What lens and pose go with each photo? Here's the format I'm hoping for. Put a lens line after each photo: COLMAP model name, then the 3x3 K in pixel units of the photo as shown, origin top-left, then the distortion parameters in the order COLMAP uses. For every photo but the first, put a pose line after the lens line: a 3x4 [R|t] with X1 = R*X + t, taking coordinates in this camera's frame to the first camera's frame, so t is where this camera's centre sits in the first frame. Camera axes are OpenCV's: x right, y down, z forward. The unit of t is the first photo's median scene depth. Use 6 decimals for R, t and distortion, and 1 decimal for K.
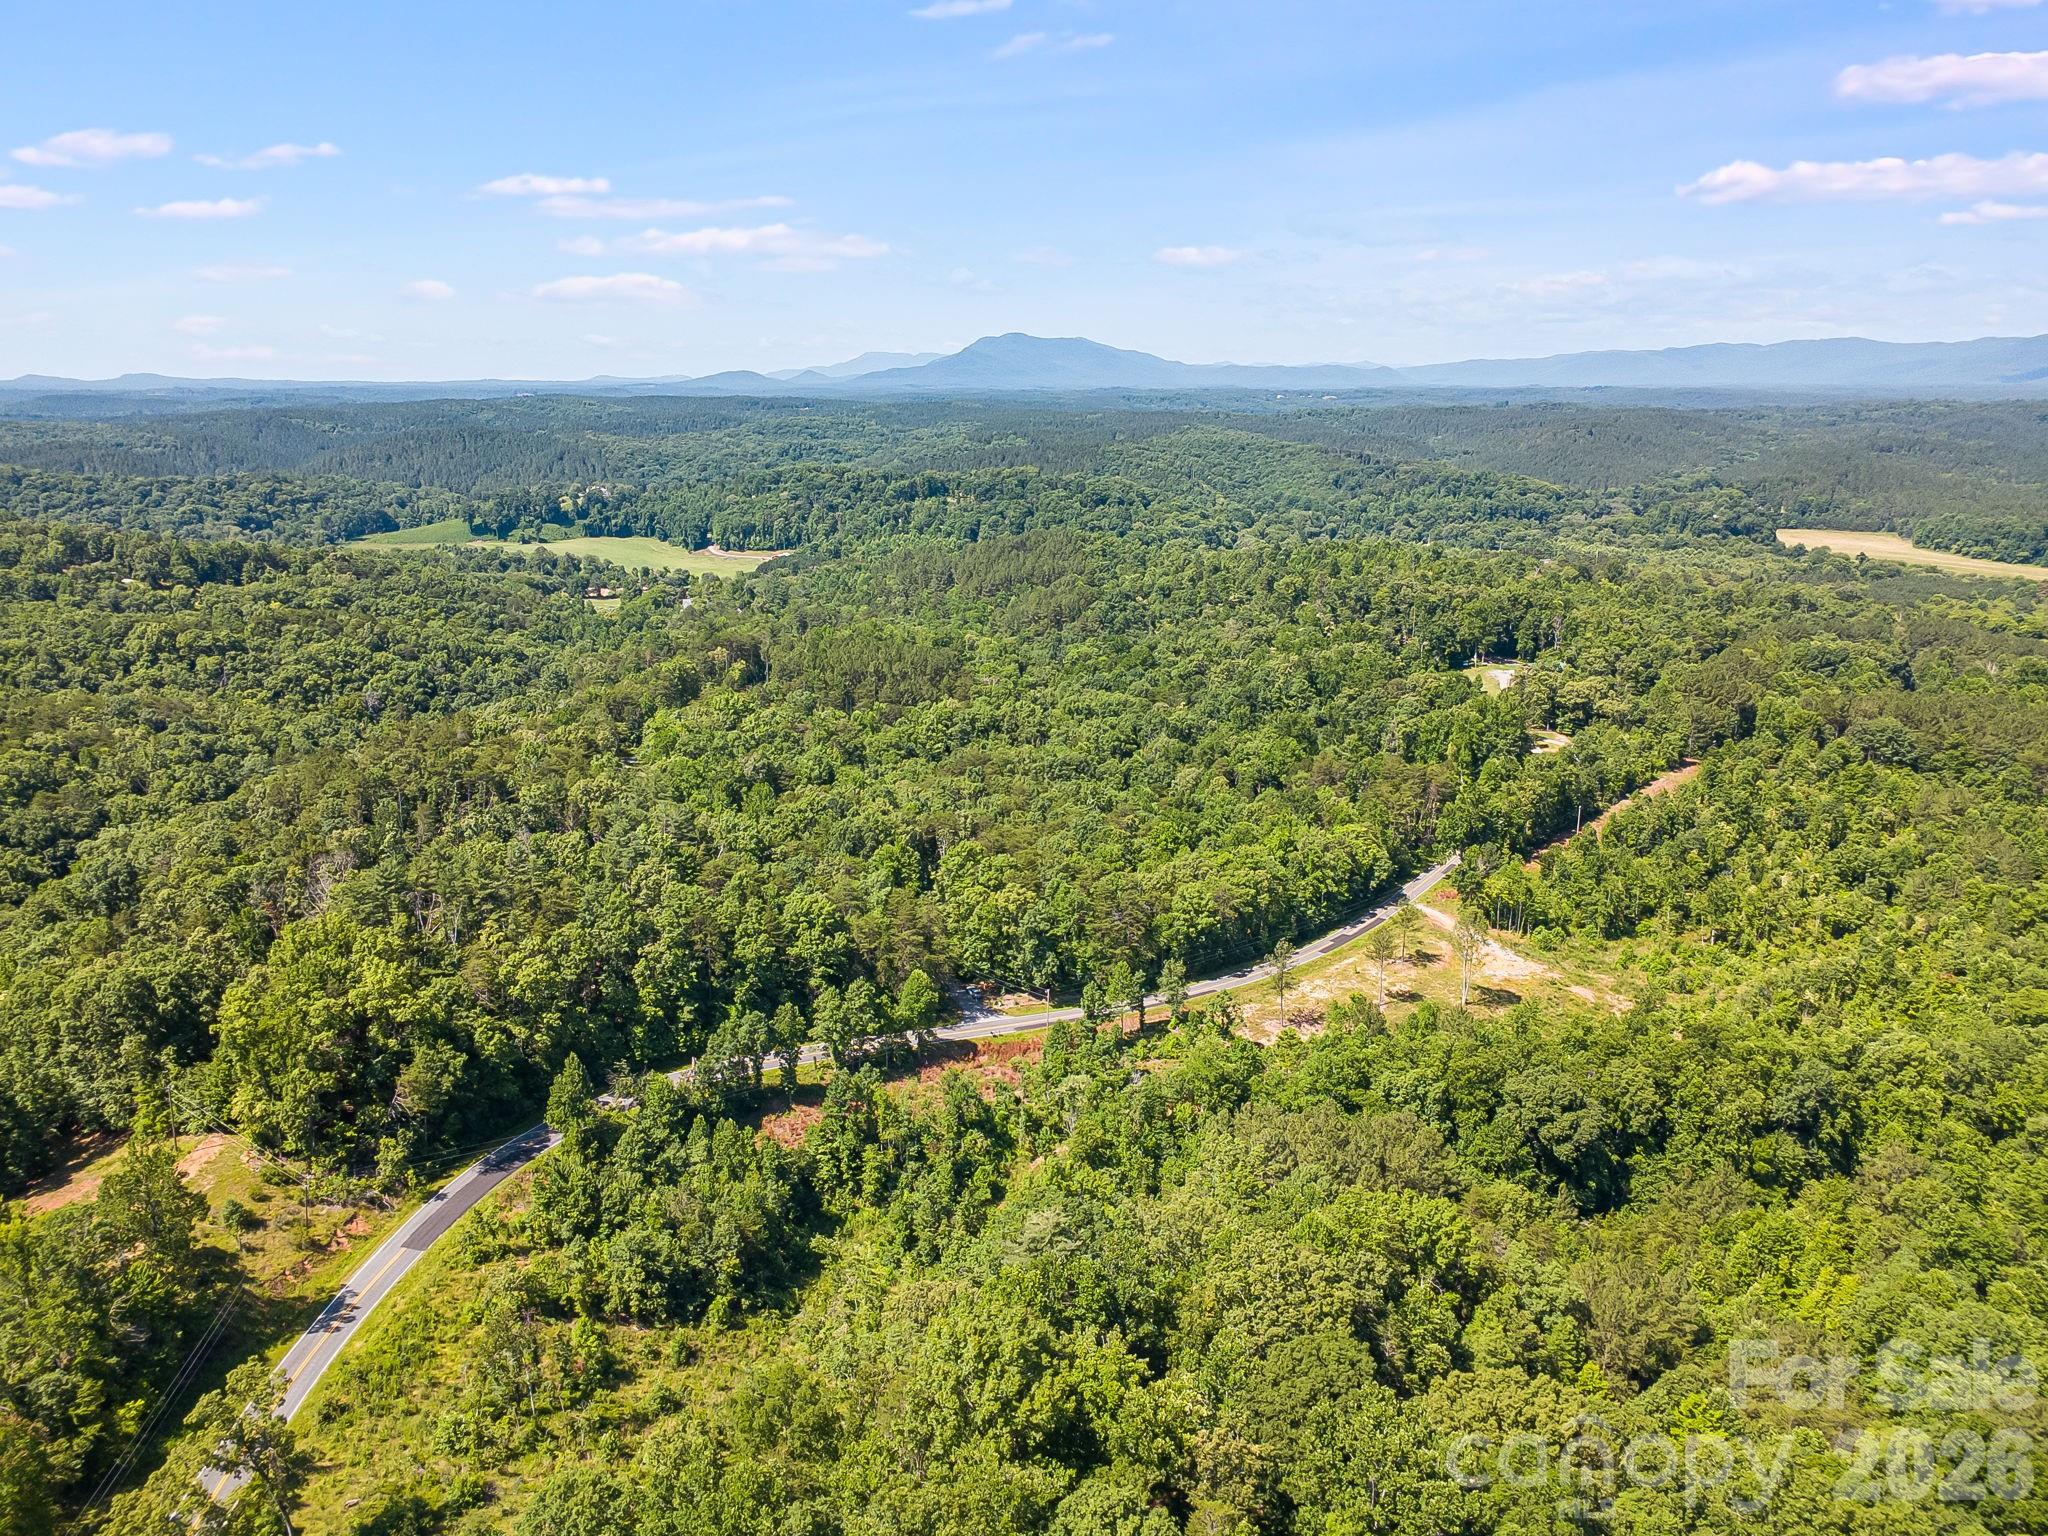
lens RADIAL K [[1449.0, 0, 1016.9], [0, 1449.0, 761.8], [0, 0, 1]] dist [0.006809, 0.001777]
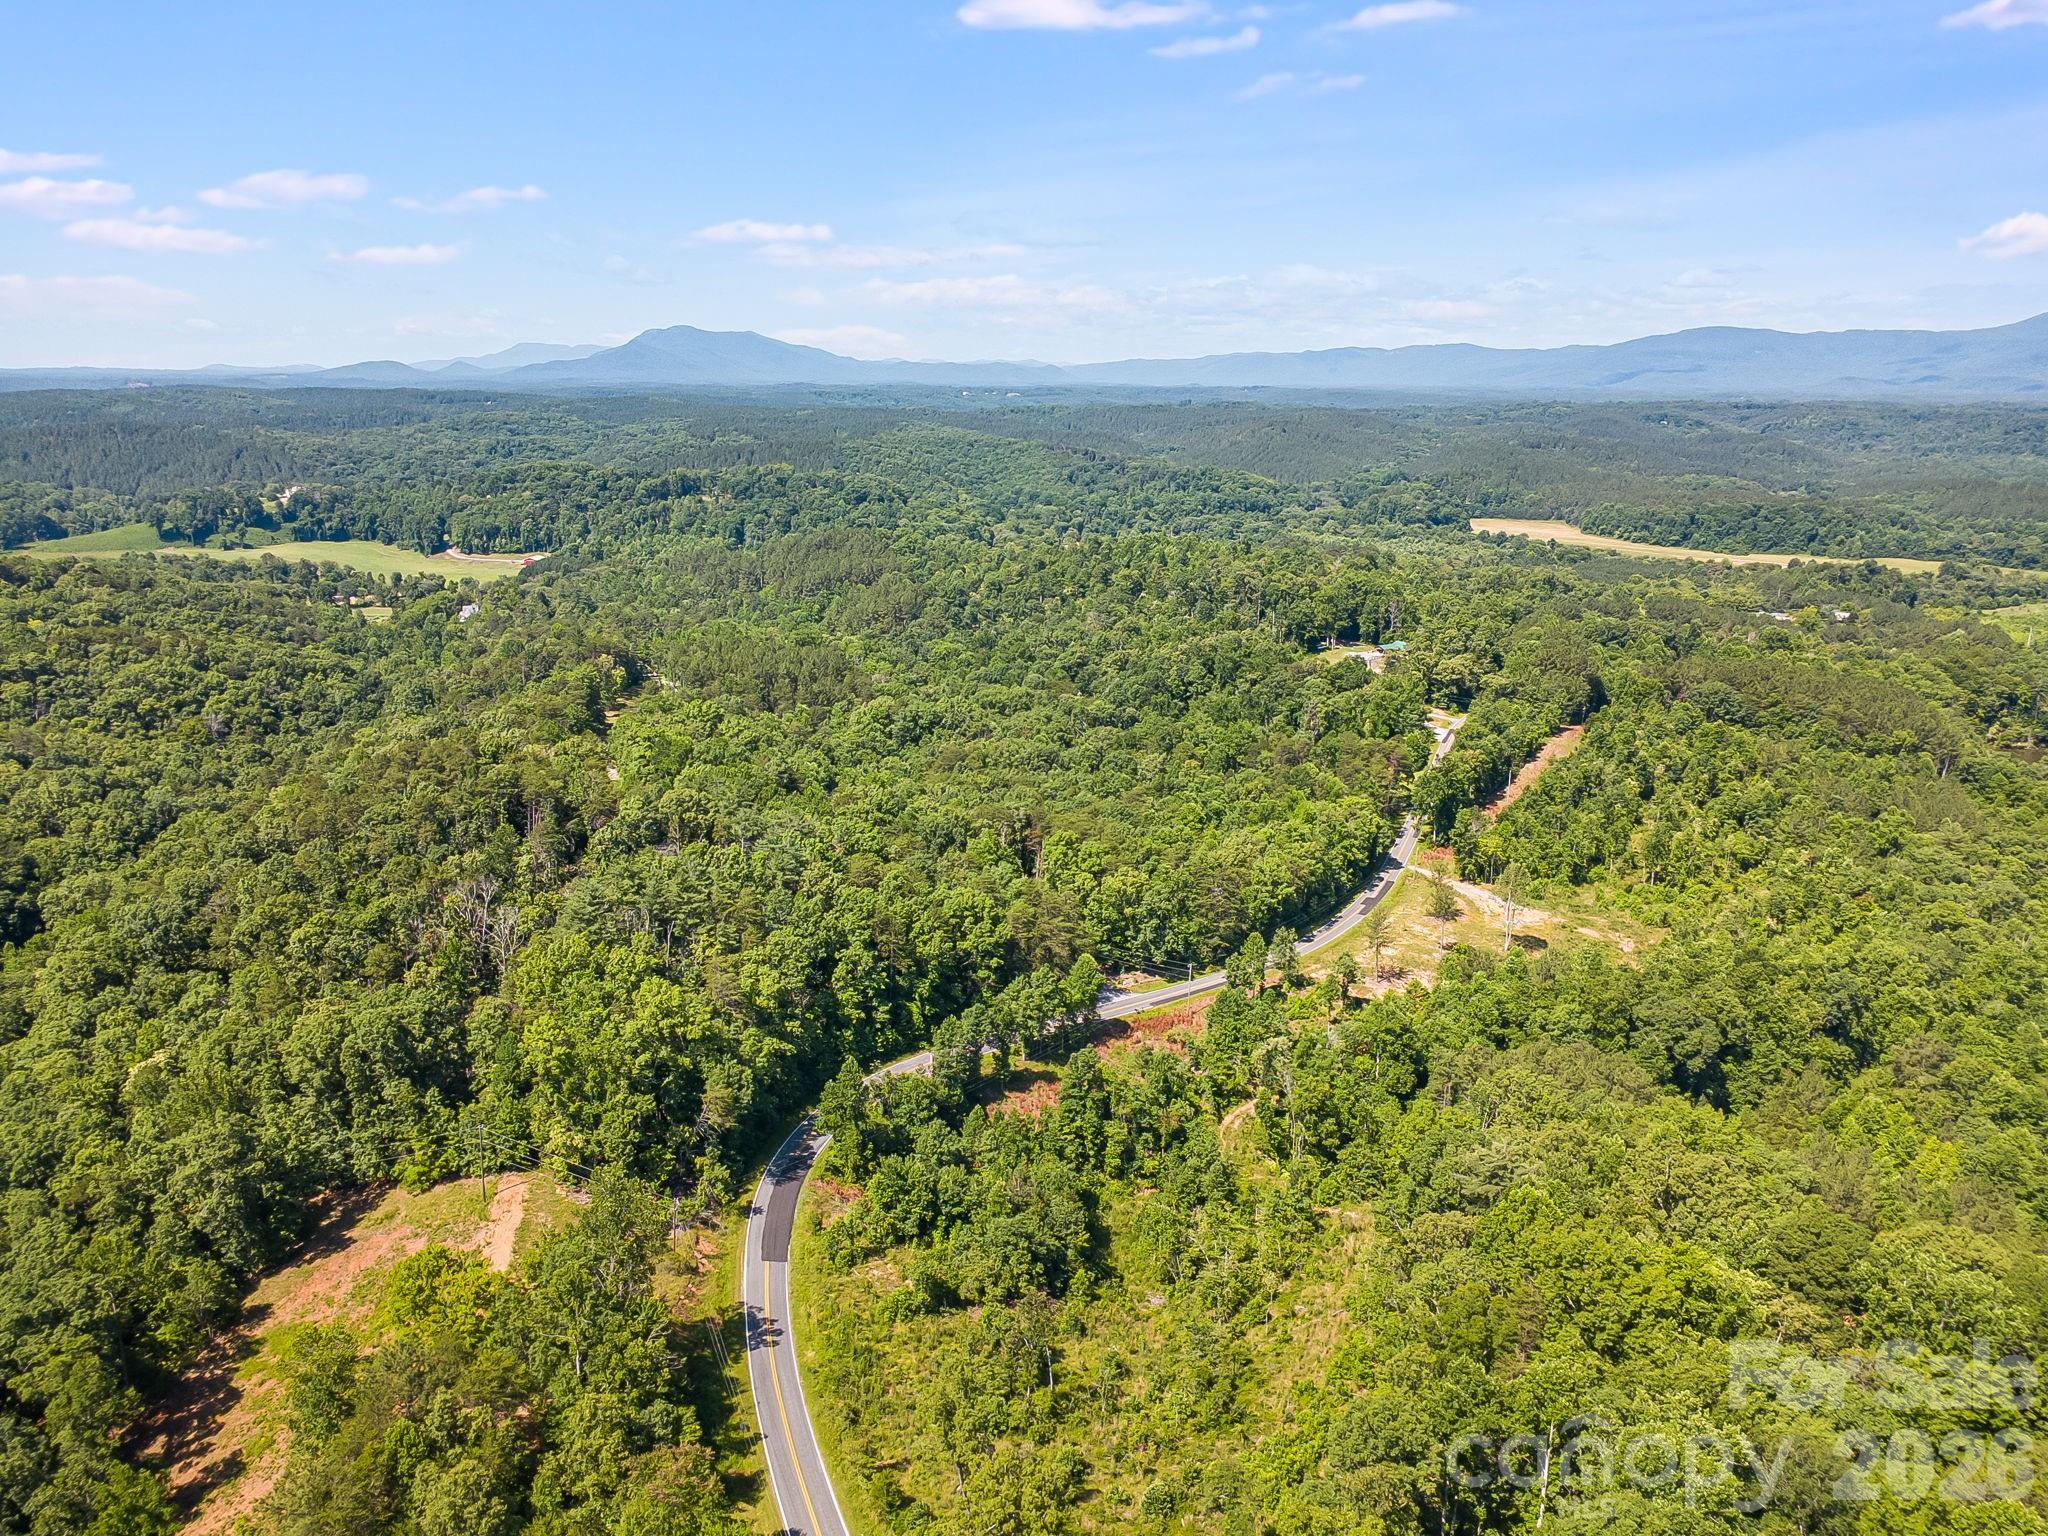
lens RADIAL K [[1449.0, 0, 1016.9], [0, 1449.0, 761.8], [0, 0, 1]] dist [0.006809, 0.001777]
pose [[0.975047, -0.048062, 0.216732, -0.144837], [0.047429, 0.998842, 0.008123, -0.002156], [-0.216871, 0.002359, 0.976197, -0.002197]]
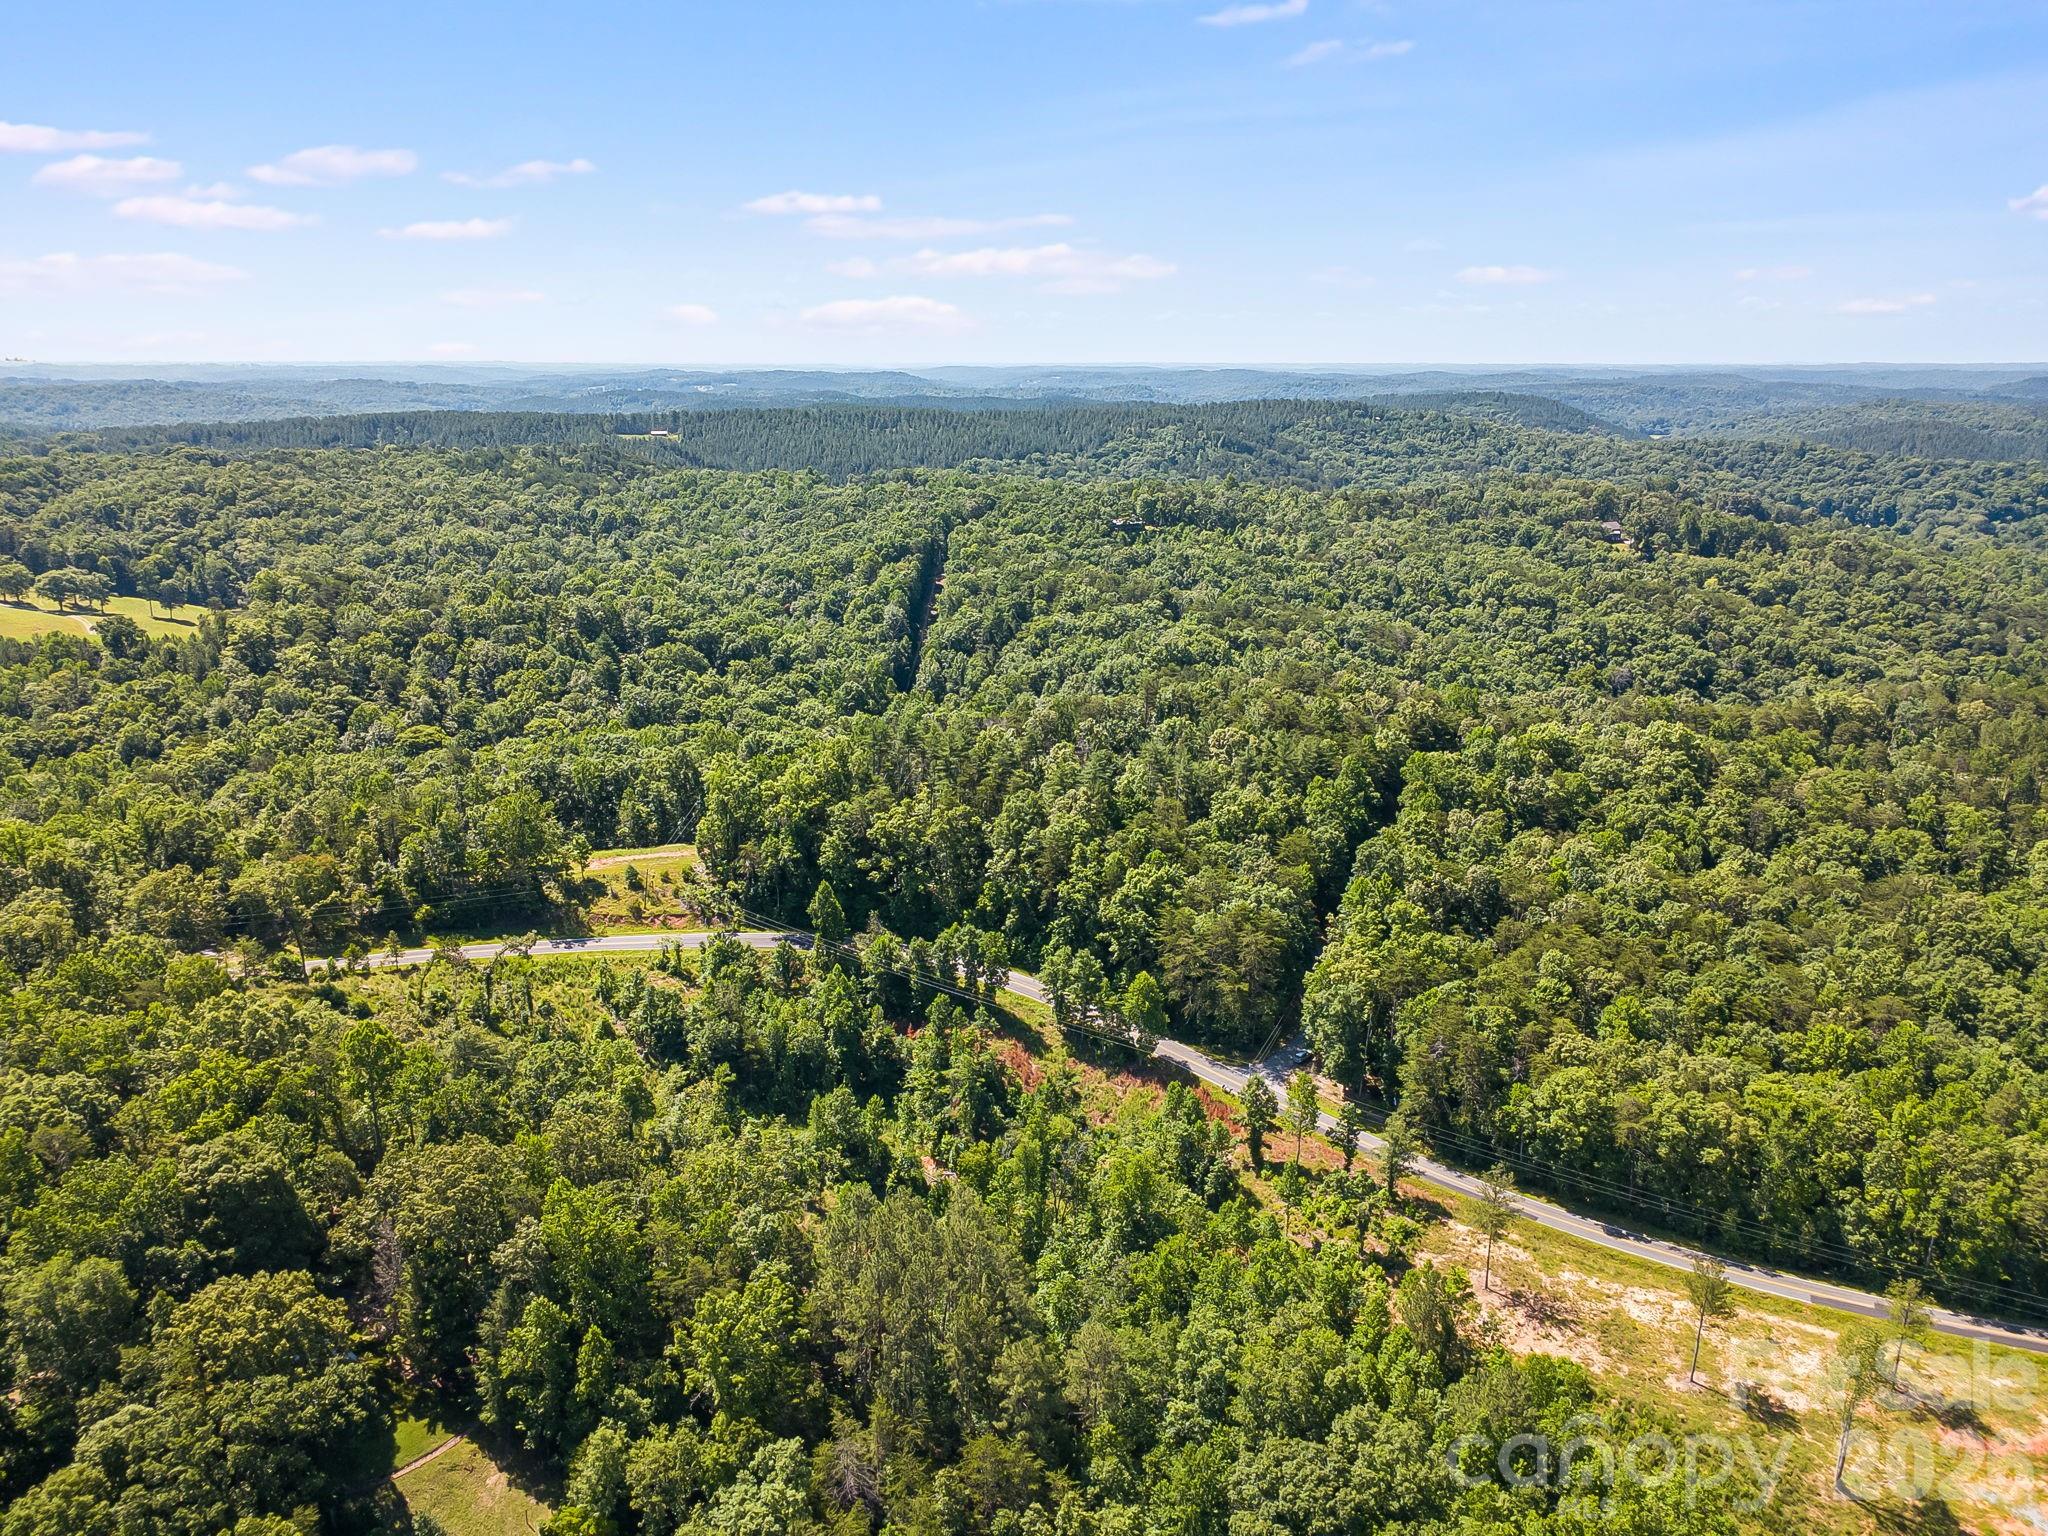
lens RADIAL K [[1449.0, 0, 1016.9], [0, 1449.0, 761.8], [0, 0, 1]] dist [0.006809, 0.001777]
pose [[0.350033, 0.252148, -0.902163, 0.309463], [-0.241640, 0.954801, 0.173105, -0.055880], [0.905034, 0.157406, 0.395141, 0.229262]]
